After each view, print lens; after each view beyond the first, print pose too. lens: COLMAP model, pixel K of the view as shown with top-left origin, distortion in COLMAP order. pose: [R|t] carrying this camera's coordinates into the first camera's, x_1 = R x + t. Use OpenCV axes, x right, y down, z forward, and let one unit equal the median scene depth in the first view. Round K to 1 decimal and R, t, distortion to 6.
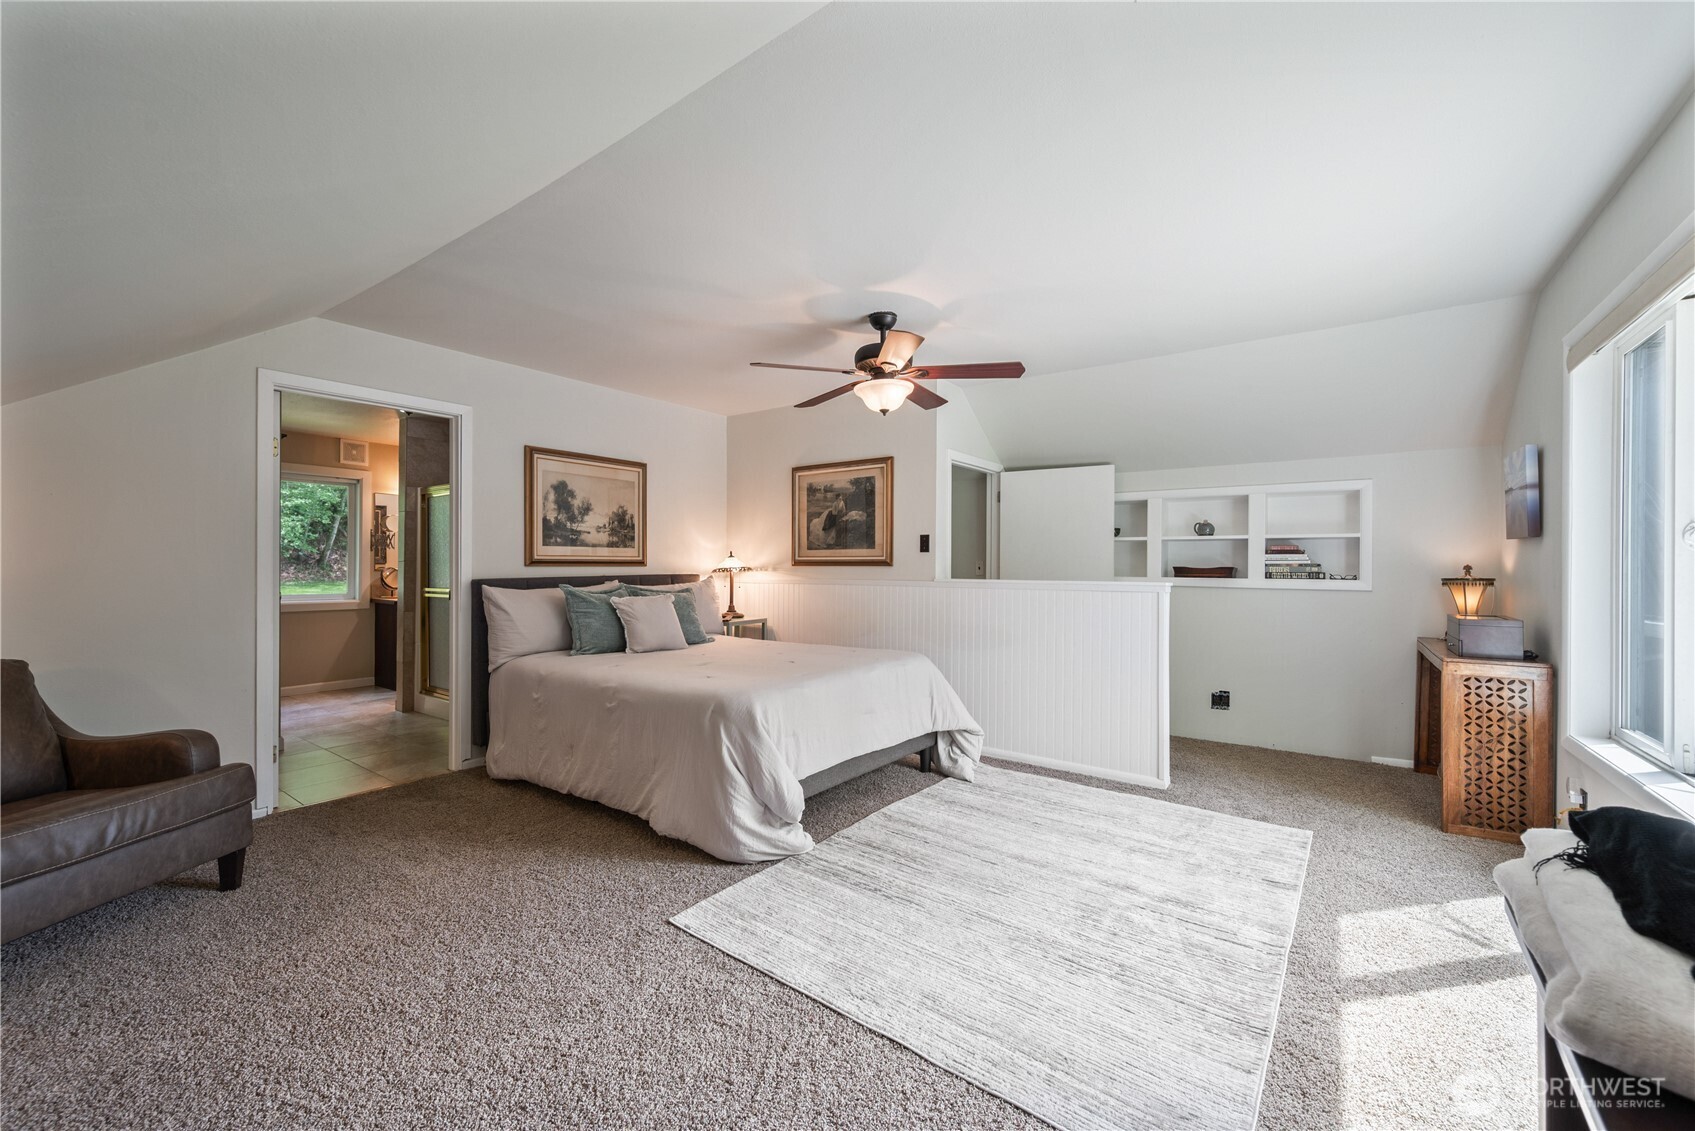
lens RADIAL K [[672.2, 0, 846.2], [0, 672.2, 564.8], [0, 0, 1]] dist [-0.001845, -0.000174]
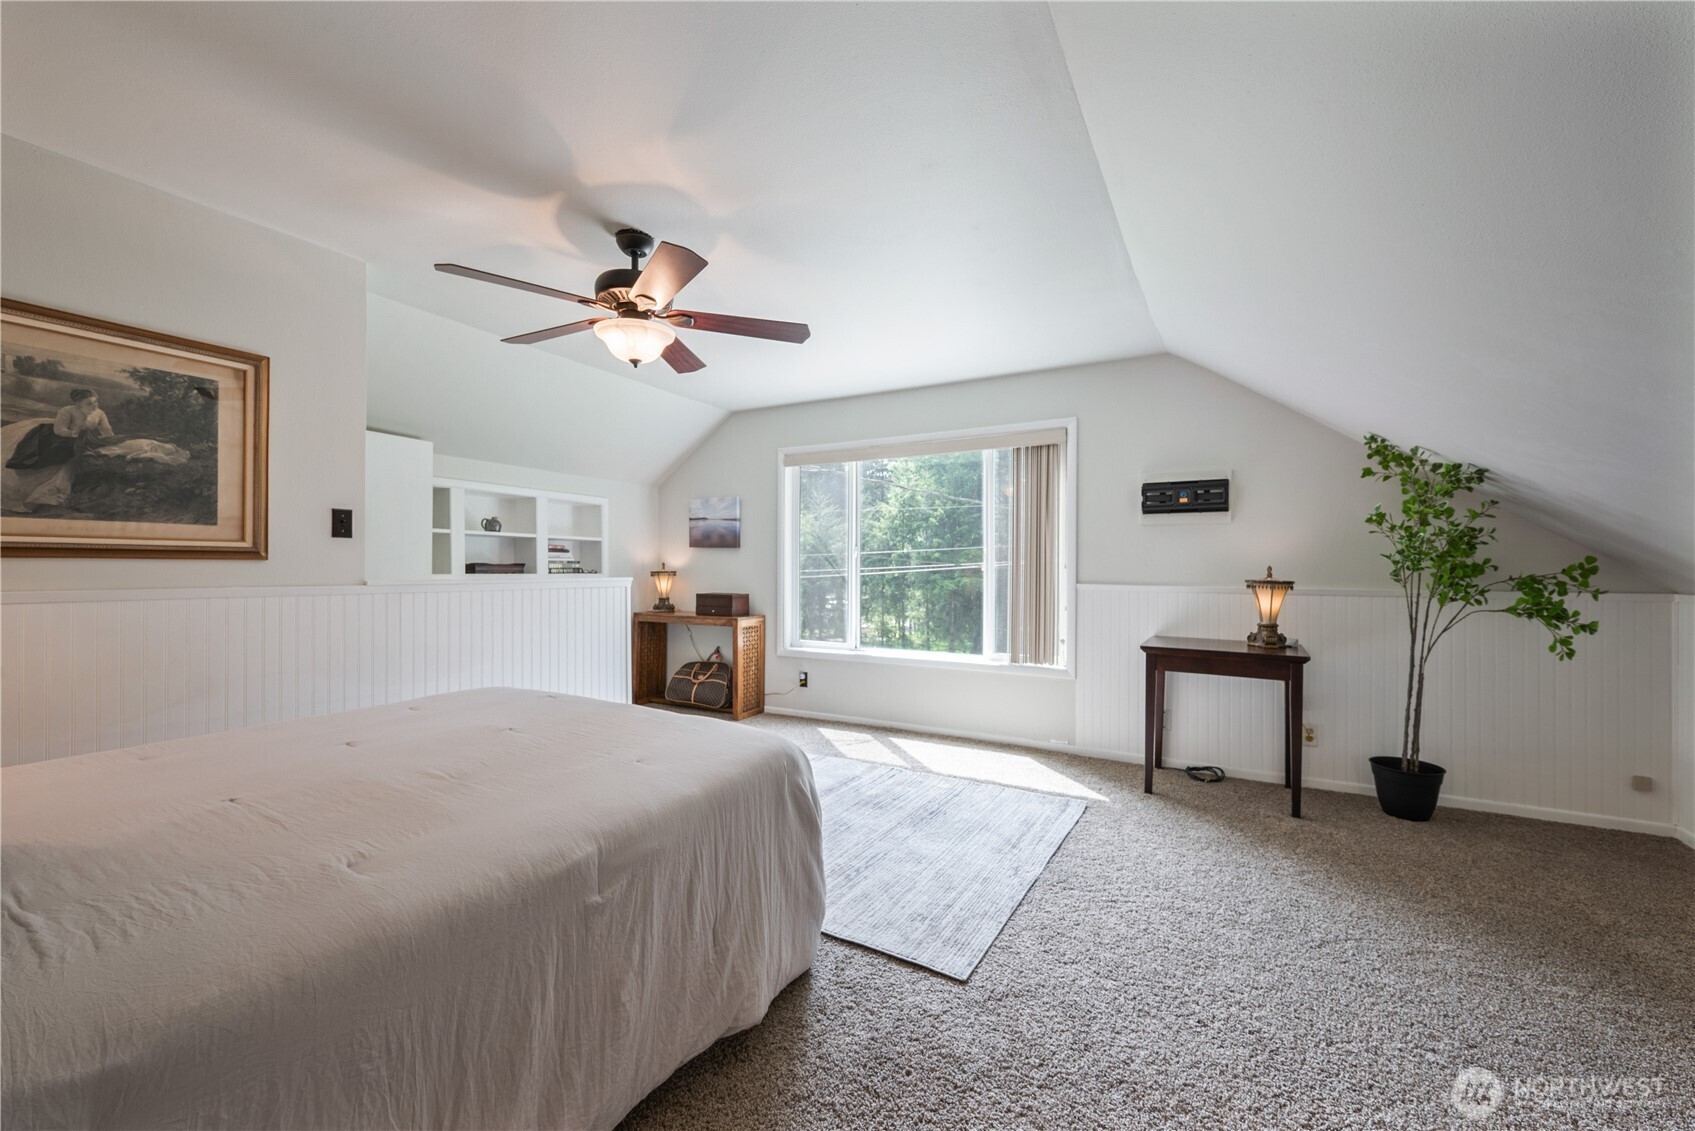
lens RADIAL K [[672.2, 0, 837.9], [0, 672.2, 565.3], [0, 0, 1]] dist [-0.001845, -0.000174]
pose [[-0.113387, -0.000240, 0.993551, -0.555412], [-0.007290, 0.999973, -0.000590, 0.003726], [-0.993524, -0.007310, -0.113386, 0.642304]]
